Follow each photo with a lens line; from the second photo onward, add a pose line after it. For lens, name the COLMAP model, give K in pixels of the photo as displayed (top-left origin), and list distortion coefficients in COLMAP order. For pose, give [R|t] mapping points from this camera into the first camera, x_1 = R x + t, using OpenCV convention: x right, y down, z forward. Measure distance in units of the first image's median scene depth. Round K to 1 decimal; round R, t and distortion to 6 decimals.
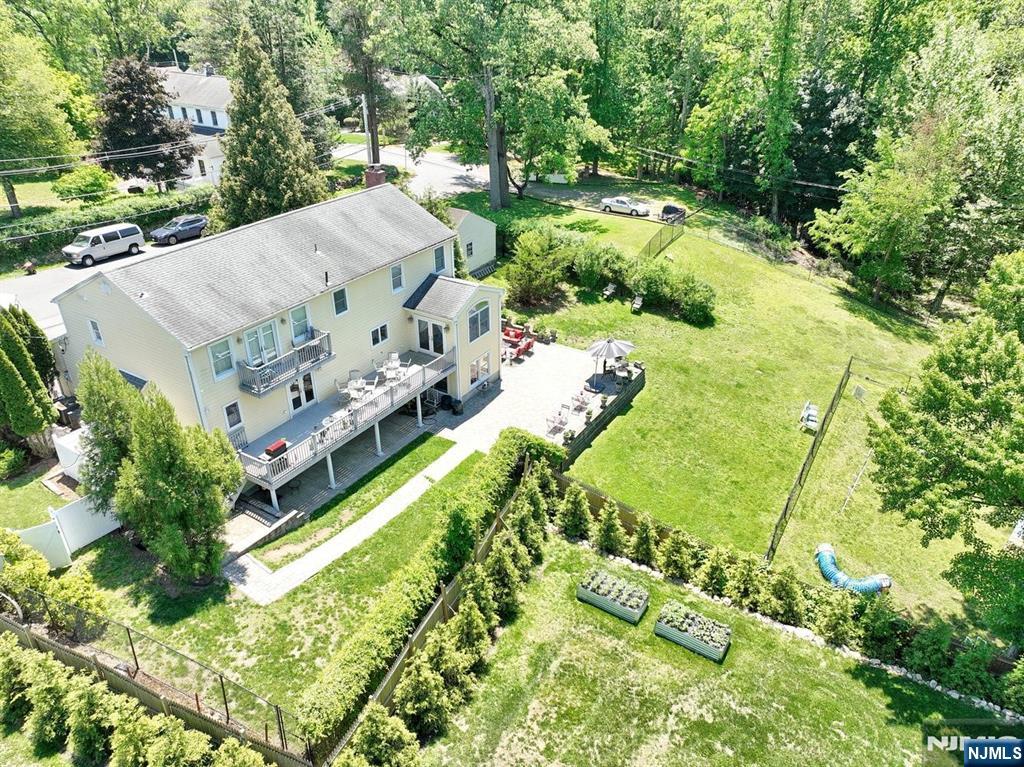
lens RADIAL K [[717.7, 0, 514.2], [0, 717.7, 387.5], [0, 0, 1]] dist [0.000609, 0.015475]
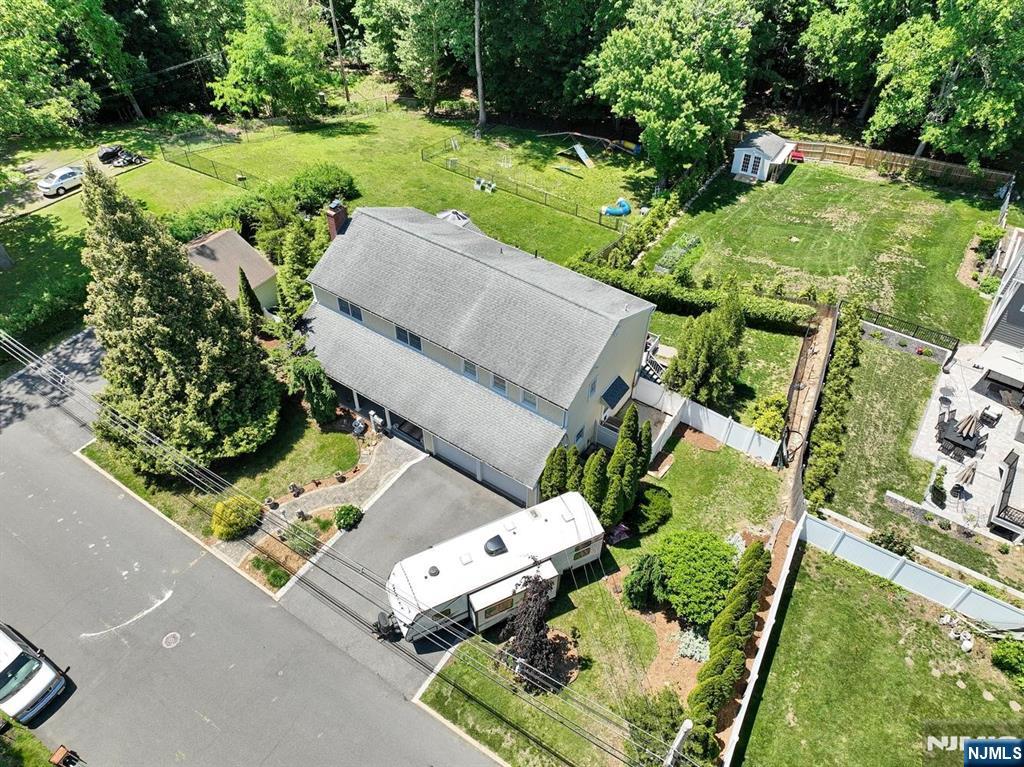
lens RADIAL K [[717.7, 0, 512.1], [0, 717.7, 384.0], [0, 0, 1]] dist [0.000609, 0.015475]
pose [[0.039246, -0.708924, 0.704192, -0.865352], [0.478745, 0.631923, 0.609488, -0.525531], [-0.877076, 0.313209, 0.364195, 0.426834]]
